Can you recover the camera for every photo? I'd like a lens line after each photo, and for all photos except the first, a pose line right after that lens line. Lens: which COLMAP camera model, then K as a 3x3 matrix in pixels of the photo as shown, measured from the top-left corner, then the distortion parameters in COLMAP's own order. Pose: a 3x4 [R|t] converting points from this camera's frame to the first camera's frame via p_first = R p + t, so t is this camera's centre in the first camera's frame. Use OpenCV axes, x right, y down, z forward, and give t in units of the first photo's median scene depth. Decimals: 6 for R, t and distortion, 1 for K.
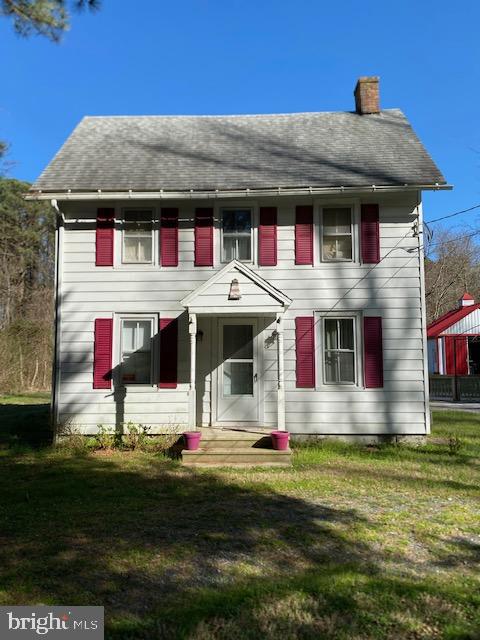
lens RADIAL K [[488.9, 0, 246.7], [0, 488.9, 326.9], [0, 0, 1]] dist [-0.016199, -0.003132]
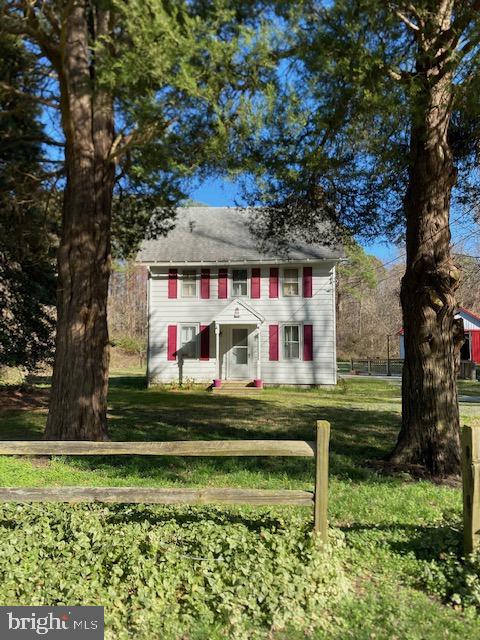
lens RADIAL K [[488.9, 0, 238.6], [0, 488.9, 315.7], [0, 0, 1]] dist [-0.016199, -0.003132]
pose [[0.998085, 0.001353, -0.061850, 0.098229], [-0.001823, 0.999970, -0.007536, -0.042317], [0.061838, 0.007634, 0.998057, -0.970212]]
